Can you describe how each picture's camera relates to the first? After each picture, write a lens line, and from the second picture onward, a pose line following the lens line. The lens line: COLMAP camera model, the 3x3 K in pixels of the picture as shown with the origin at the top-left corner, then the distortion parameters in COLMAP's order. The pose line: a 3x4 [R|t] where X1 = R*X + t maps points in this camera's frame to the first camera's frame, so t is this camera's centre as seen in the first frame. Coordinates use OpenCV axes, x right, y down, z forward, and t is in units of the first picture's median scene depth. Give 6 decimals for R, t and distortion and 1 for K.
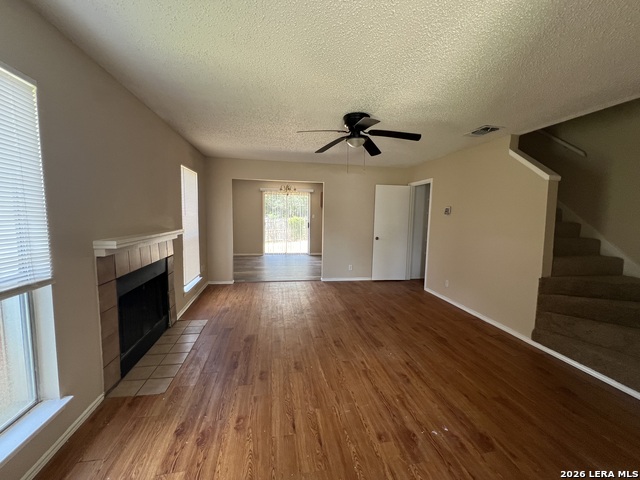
lens RADIAL K [[261.6, 0, 320.4], [0, 261.6, 239.1], [0, 0, 1]] dist [-0.003746, 0.001441]
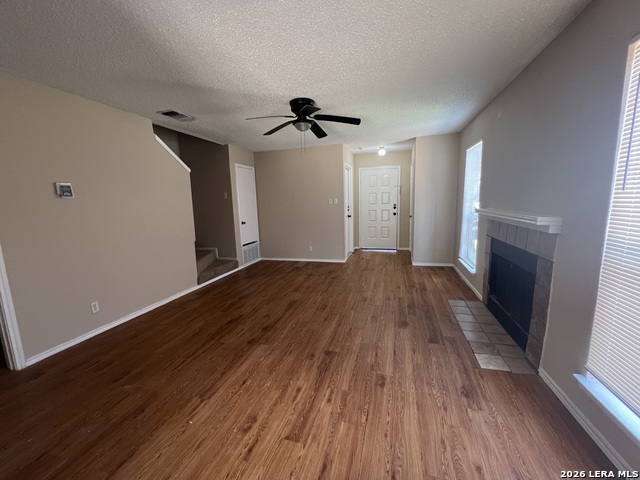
lens RADIAL K [[261.6, 0, 320.2], [0, 261.6, 238.1], [0, 0, 1]] dist [-0.003746, 0.001441]
pose [[-0.896350, -0.060003, 0.439267, -0.417990], [0.051021, 0.970255, 0.236648, -0.174753], [-0.440401, 0.234531, -0.866627, 1.972784]]
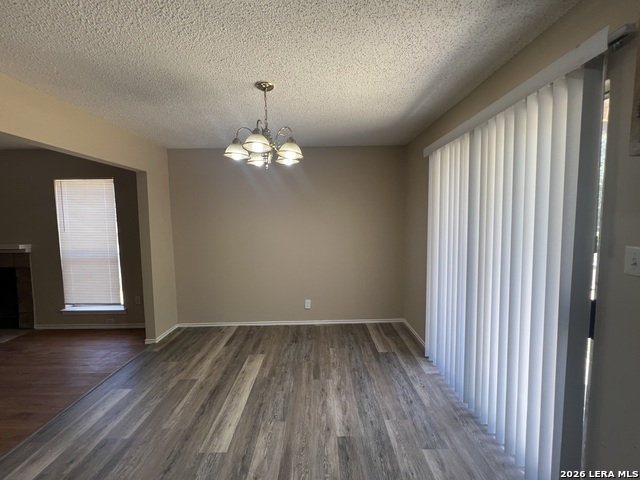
lens RADIAL K [[261.6, 0, 316.3], [0, 261.6, 239.1], [0, 0, 1]] dist [-0.003746, 0.001441]
pose [[-0.206943, 0.055411, -0.976783, 0.290165], [-0.075768, 0.994489, 0.072468, -0.269634], [0.975415, 0.089006, -0.201604, 2.776151]]
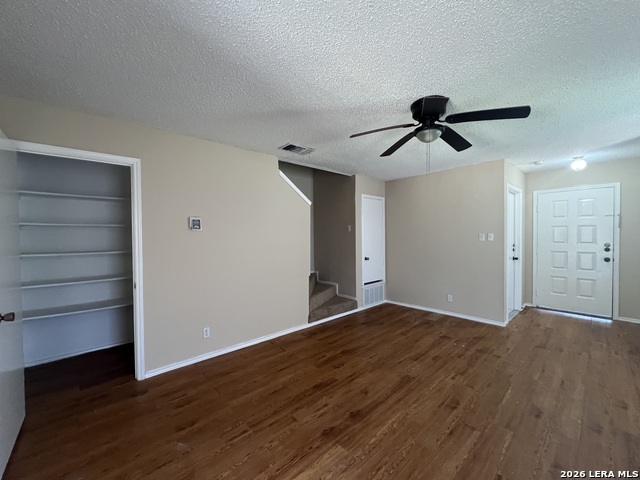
lens RADIAL K [[261.6, 0, 319.2], [0, 261.6, 238.8], [0, 0, 1]] dist [-0.003746, 0.001441]
pose [[-0.530571, -0.029843, 0.847115, -0.348309], [0.078235, 0.993390, 0.083997, -0.155907], [-0.844022, 0.110841, -0.524730, 1.681118]]
